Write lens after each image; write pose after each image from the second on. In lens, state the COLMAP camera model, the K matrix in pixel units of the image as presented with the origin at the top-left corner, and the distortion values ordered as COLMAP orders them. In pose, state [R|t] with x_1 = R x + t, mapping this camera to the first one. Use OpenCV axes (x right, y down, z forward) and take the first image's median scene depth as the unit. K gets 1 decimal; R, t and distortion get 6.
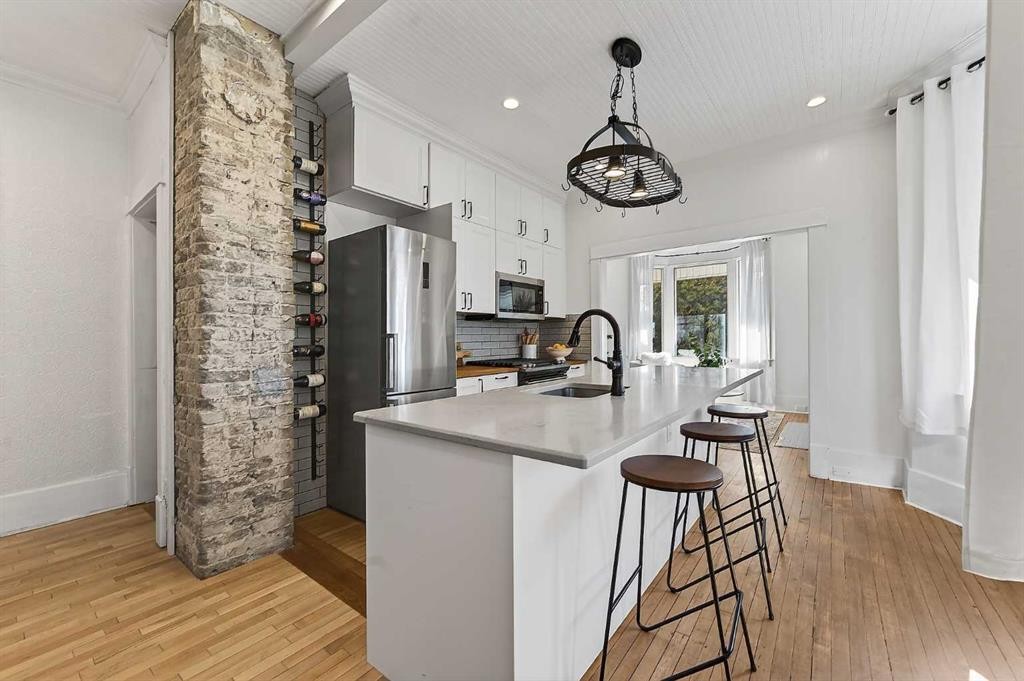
lens RADIAL K [[414.6, 0, 510.1], [0, 414.6, 337.9], [0, 0, 1]] dist [-0.001132, -0.000123]
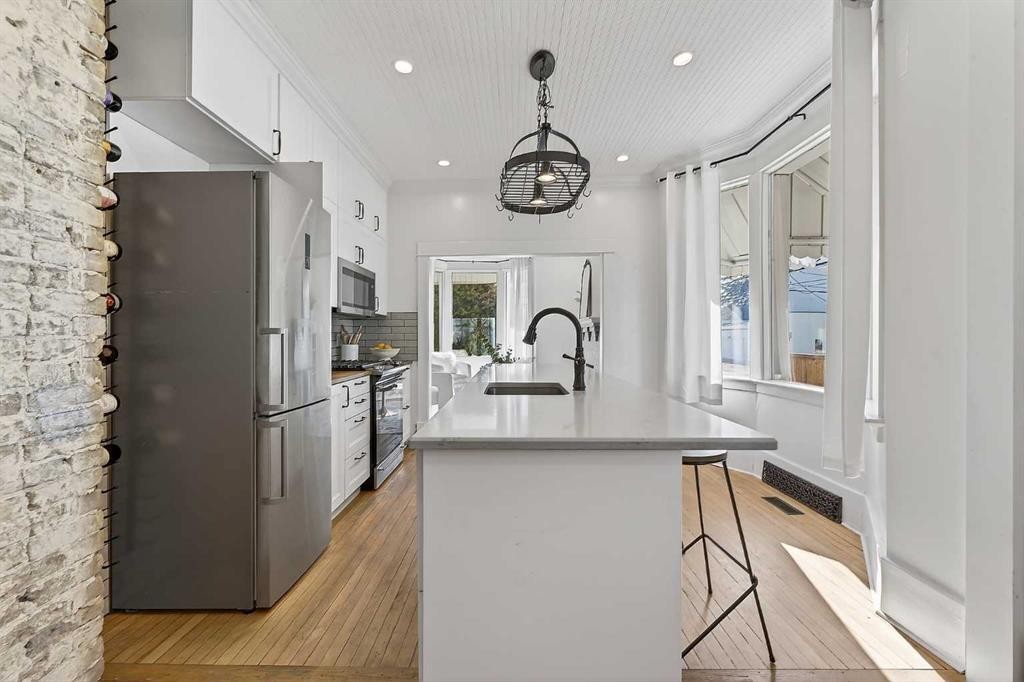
lens RADIAL K [[412.3, 0, 507.5], [0, 412.3, 340.4], [0, 0, 1]] dist [-0.001644, -0.000171]
pose [[0.798474, 0.002425, 0.602025, -0.431623], [-0.004503, 0.999988, 0.001944, 0.008585], [-0.602013, -0.004263, 0.798475, 0.221257]]
